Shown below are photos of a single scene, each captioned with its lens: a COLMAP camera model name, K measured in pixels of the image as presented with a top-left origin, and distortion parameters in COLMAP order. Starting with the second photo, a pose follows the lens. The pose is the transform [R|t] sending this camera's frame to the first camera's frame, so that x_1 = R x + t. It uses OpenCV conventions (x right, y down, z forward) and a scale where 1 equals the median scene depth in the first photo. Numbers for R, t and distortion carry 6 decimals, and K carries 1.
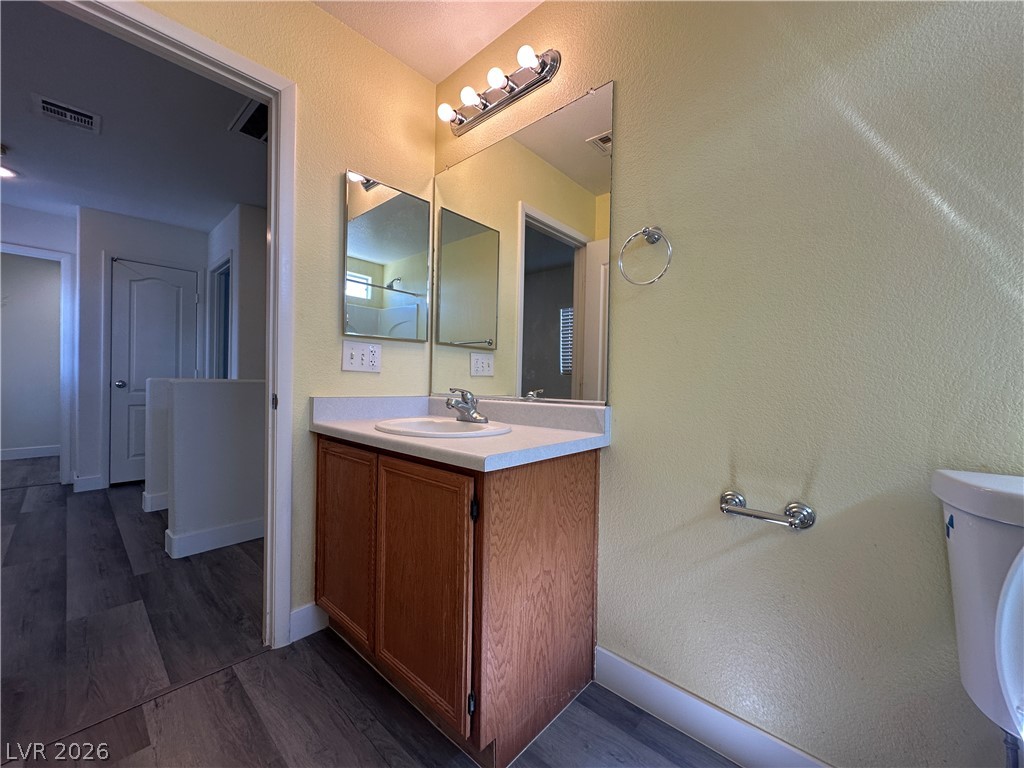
lens RADIAL K [[405.5, 0, 512.9], [0, 405.5, 383.7], [0, 0, 1]] dist [-0.003303, 0.000427]
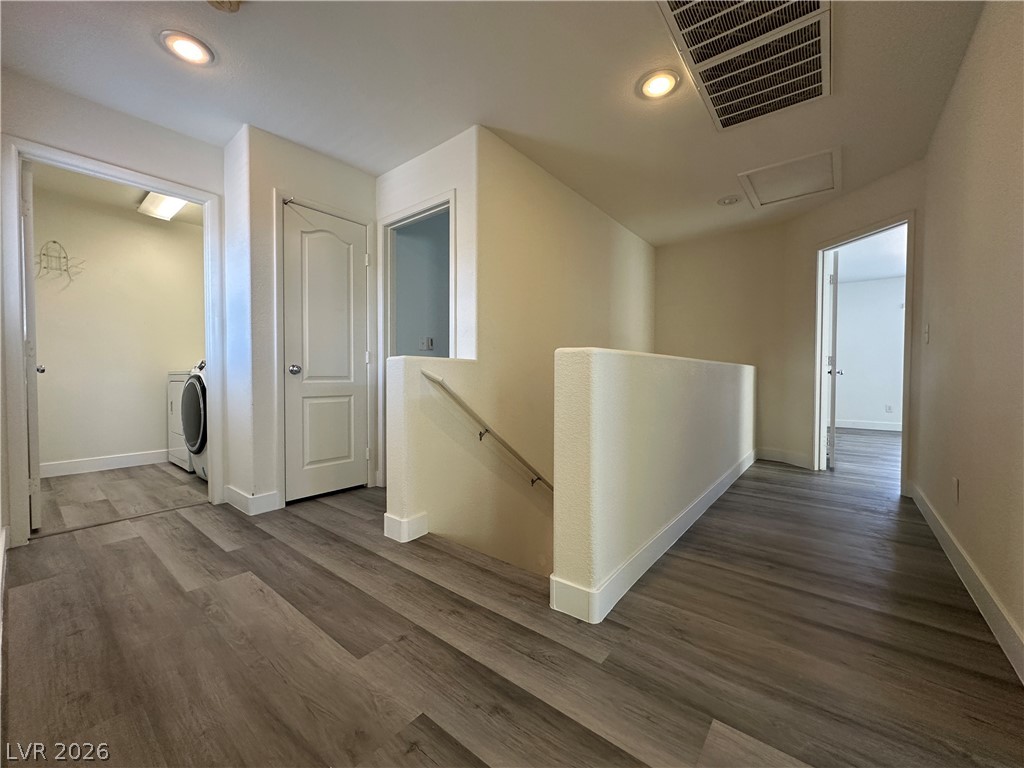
lens RADIAL K [[405.5, 0, 512.7], [0, 405.5, 384.5], [0, 0, 1]] dist [-0.003303, 0.000427]
pose [[0.998215, -0.014504, 0.057941, -0.777269], [0.013651, 0.999793, 0.015092, 0.029816], [-0.058148, -0.014274, 0.998206, 0.285132]]
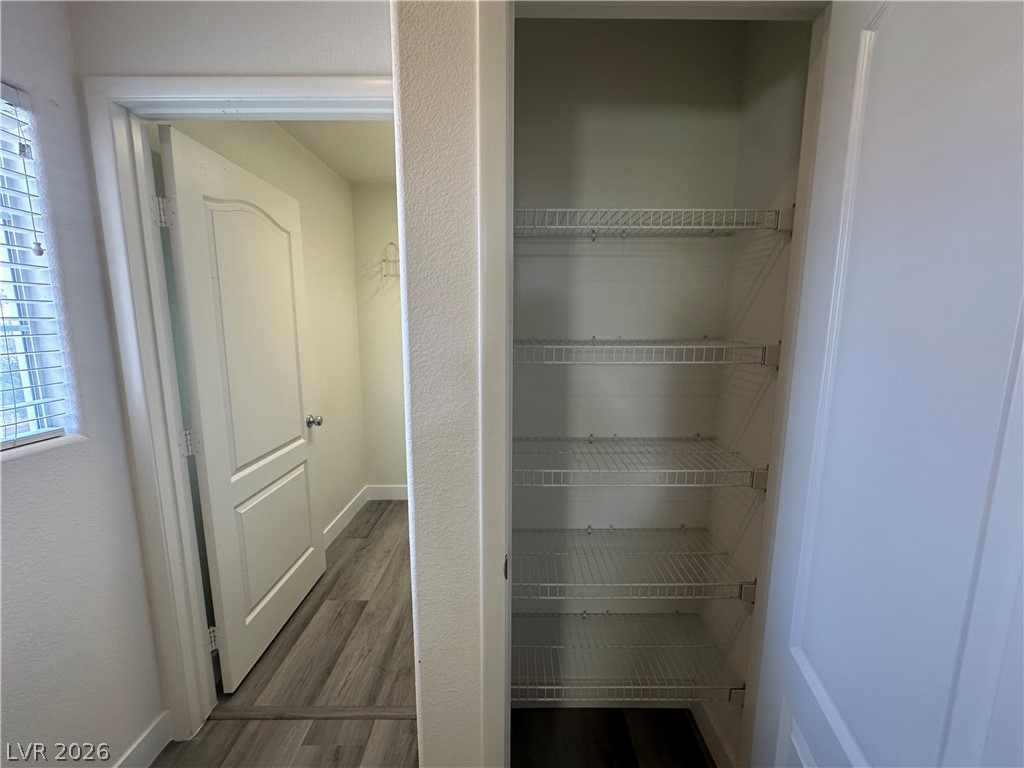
lens RADIAL K [[405.5, 0, 513.0], [0, 405.5, 383.3], [0, 0, 1]] dist [-0.003303, 0.000427]
pose [[0.670921, 0.094573, -0.735473, -1.052263], [0.003599, 0.991407, 0.130766, -0.180723], [0.741520, -0.090381, 0.664815, 1.105799]]
